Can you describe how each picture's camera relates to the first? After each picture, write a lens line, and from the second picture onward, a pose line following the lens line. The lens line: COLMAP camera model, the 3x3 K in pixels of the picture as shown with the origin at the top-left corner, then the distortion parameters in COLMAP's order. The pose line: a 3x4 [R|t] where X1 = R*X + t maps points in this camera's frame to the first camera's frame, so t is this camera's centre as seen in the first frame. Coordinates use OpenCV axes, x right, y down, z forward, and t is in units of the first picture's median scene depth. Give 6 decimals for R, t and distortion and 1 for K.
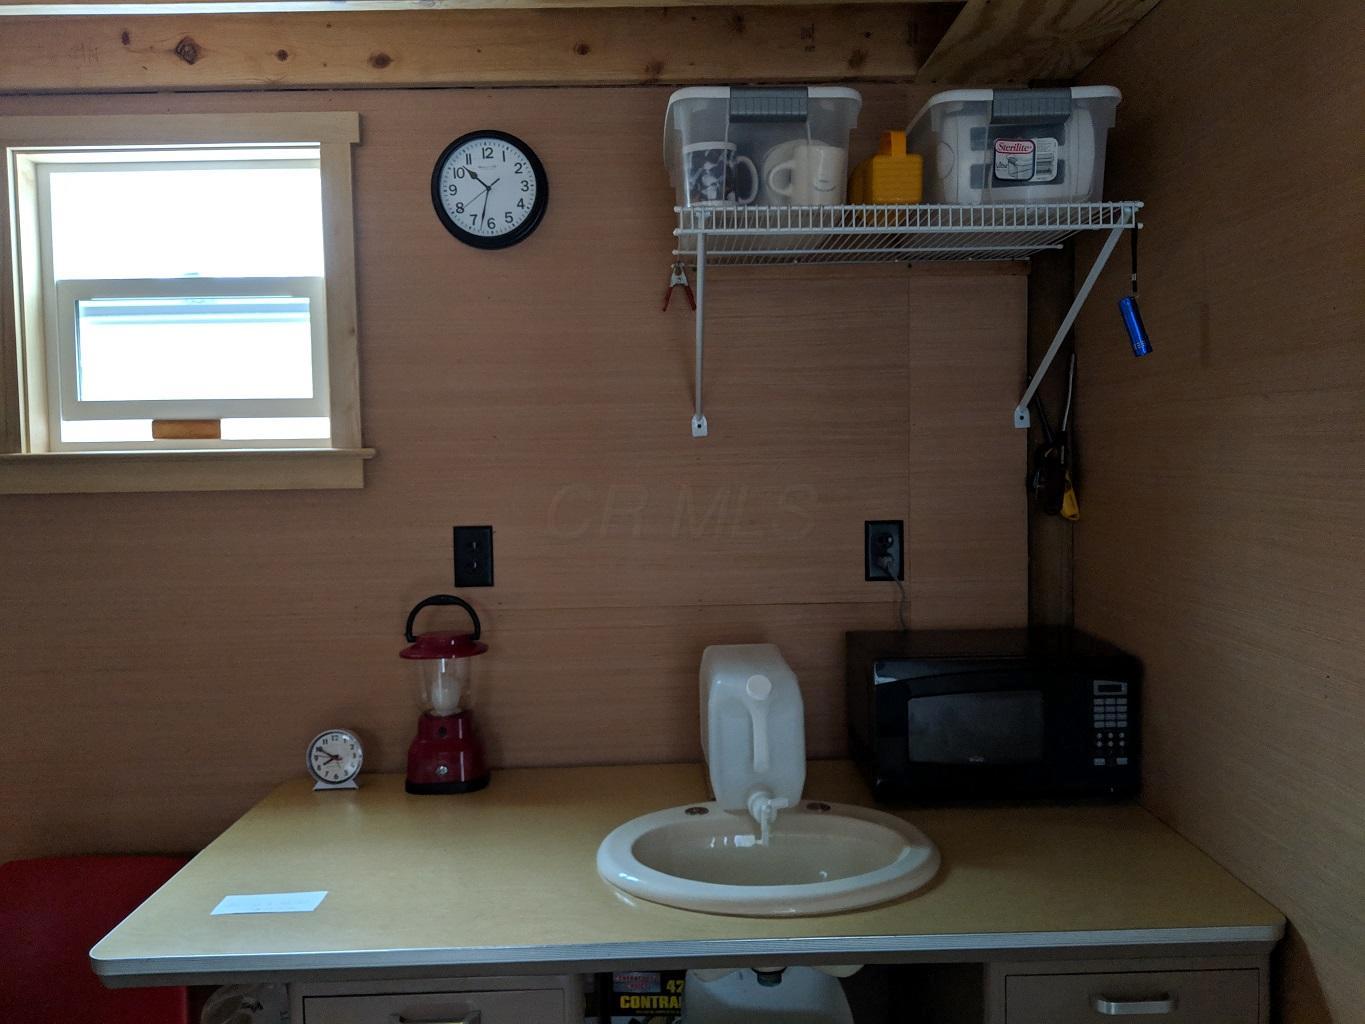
lens RADIAL K [[1081.6, 0, 673.9], [0, 1081.6, 512.3], [0, 0, 1]] dist [0.090570, -0.160499]
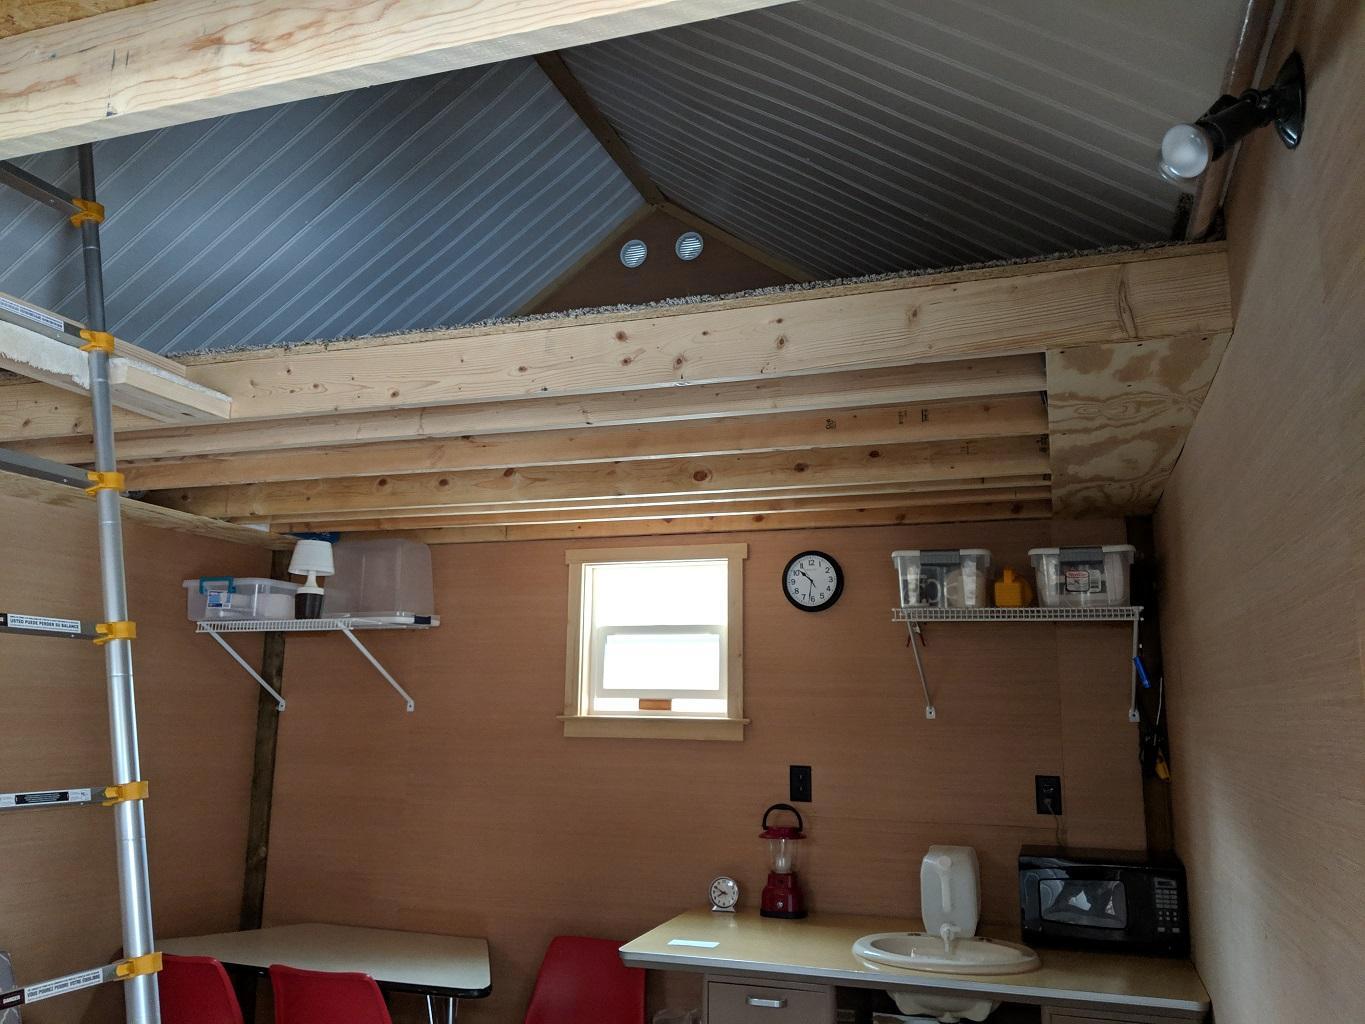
lens RADIAL K [[1081.6, 0, 673.9], [0, 1081.6, 512.3], [0, 0, 1]] dist [0.090570, -0.160499]
pose [[0.939507, -0.030082, -0.341206, 0.246696], [-0.048630, 0.974331, -0.219804, 0.009843], [0.339060, 0.223100, 0.913928, -0.814496]]
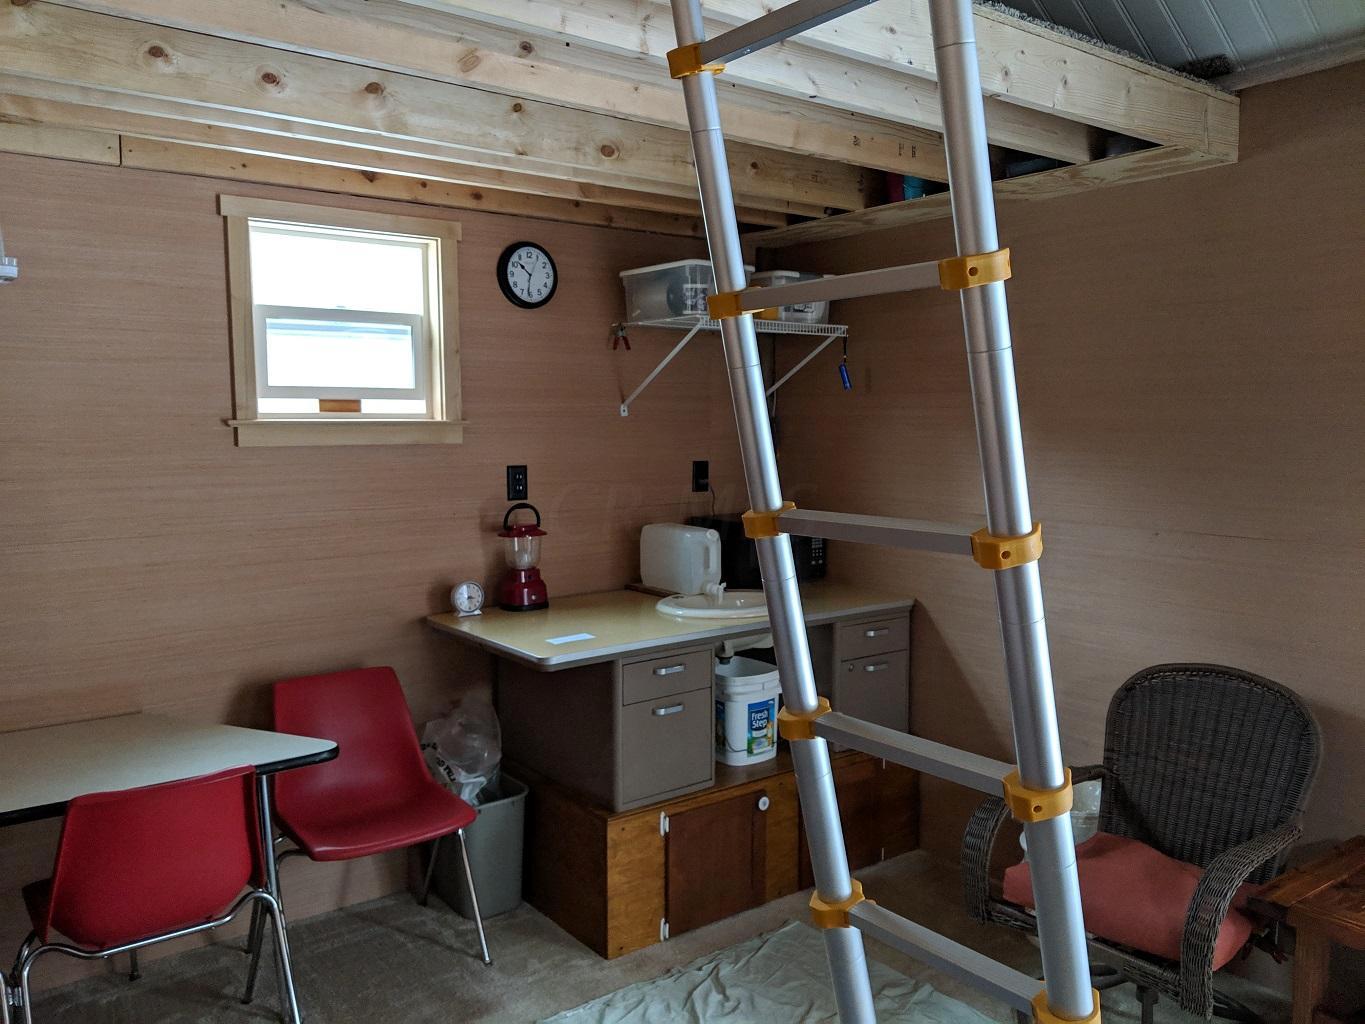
lens RADIAL K [[1081.5, 0, 682.5], [0, 1081.5, 512.0], [0, 0, 1]] dist [0.084251, -0.130926]
pose [[0.803240, -0.036091, 0.594561, -1.040428], [0.017621, 0.999166, 0.036845, 0.028870], [-0.595395, -0.019118, 0.803206, -0.583090]]
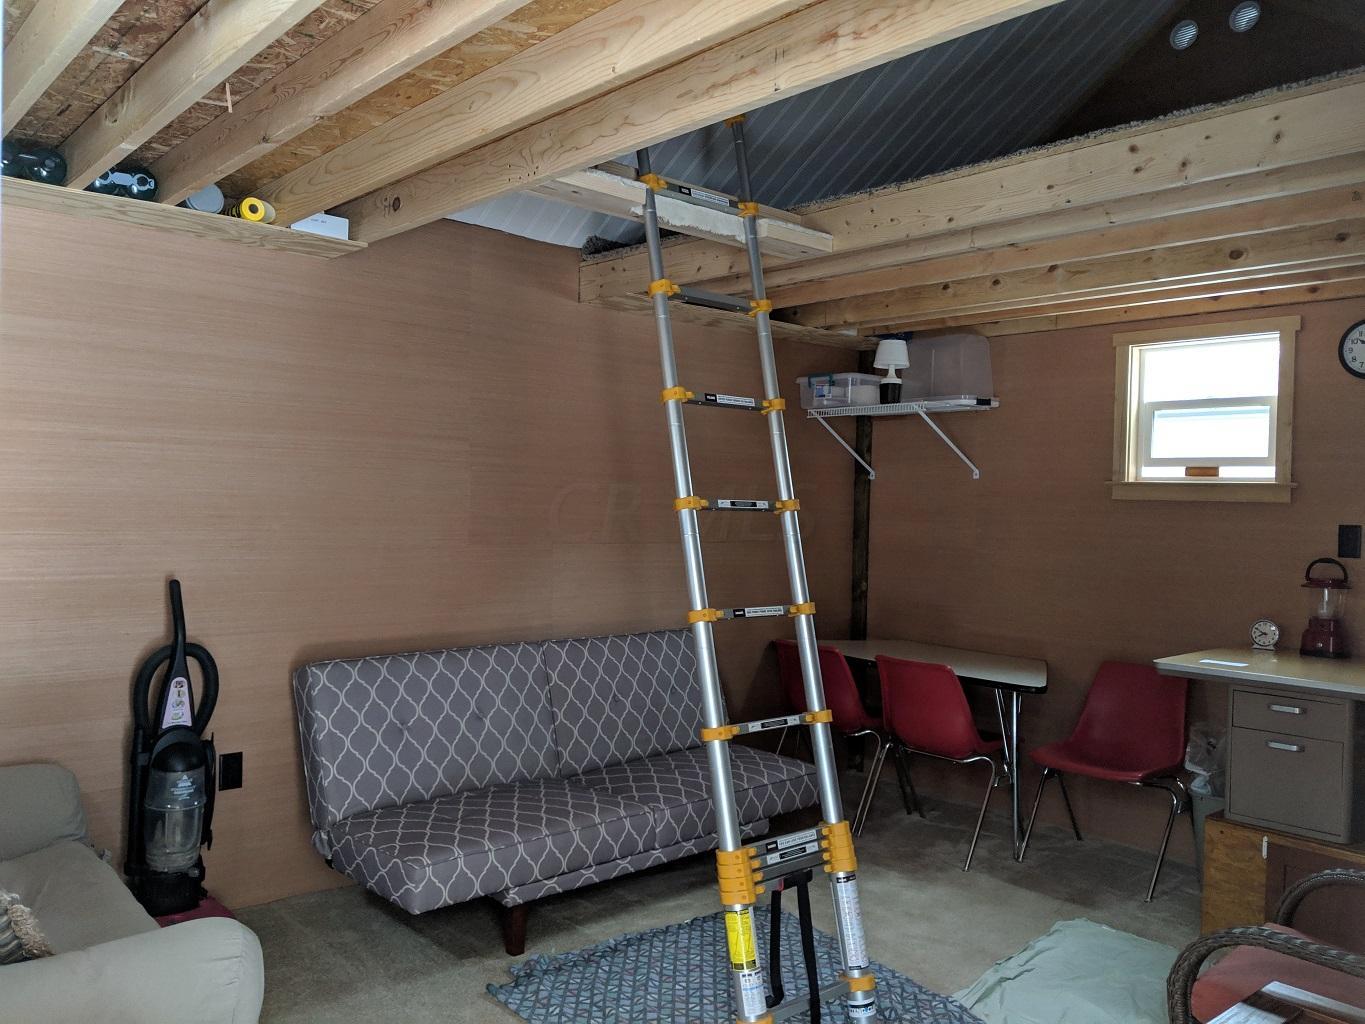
lens RADIAL K [[1081.6, 0, 673.9], [0, 1081.6, 512.3], [0, 0, 1]] dist [0.090570, -0.160499]
pose [[0.650297, 0.043613, -0.758427, 0.499442], [-0.075710, 0.997101, -0.007578, 0.095810], [0.755898, 0.062349, 0.651714, -1.145102]]
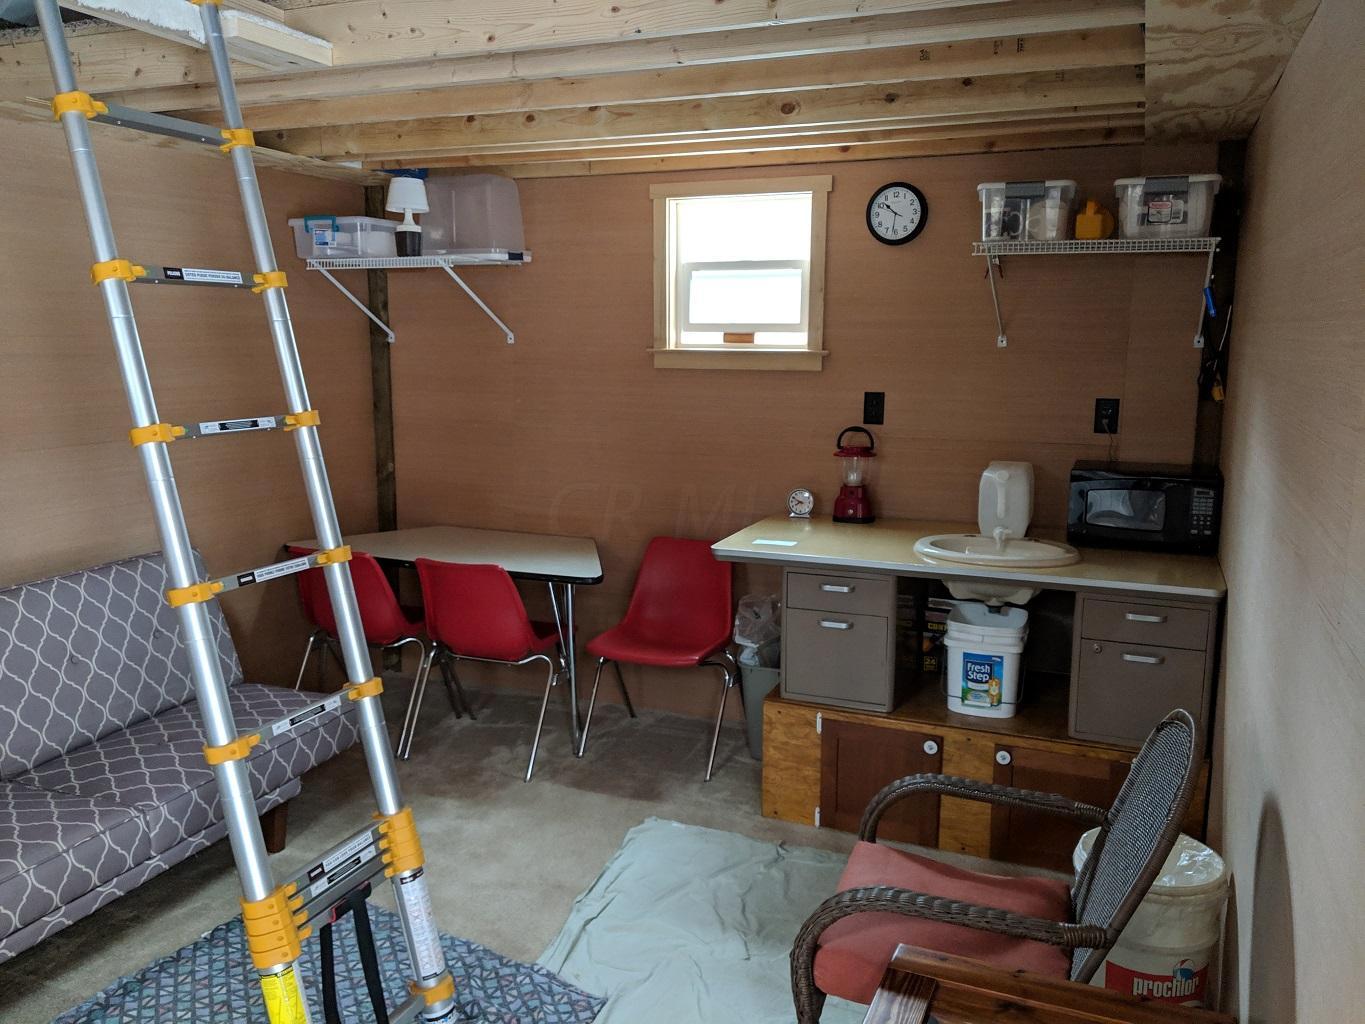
lens RADIAL K [[1081.5, 0, 682.5], [0, 1081.5, 512.0], [0, 0, 1]] dist [0.084251, -0.130926]
pose [[0.918420, 0.087921, -0.385713, 0.267847], [-0.042768, 0.991343, 0.124136, -0.001269], [0.393288, -0.097513, 0.914230, -0.934934]]
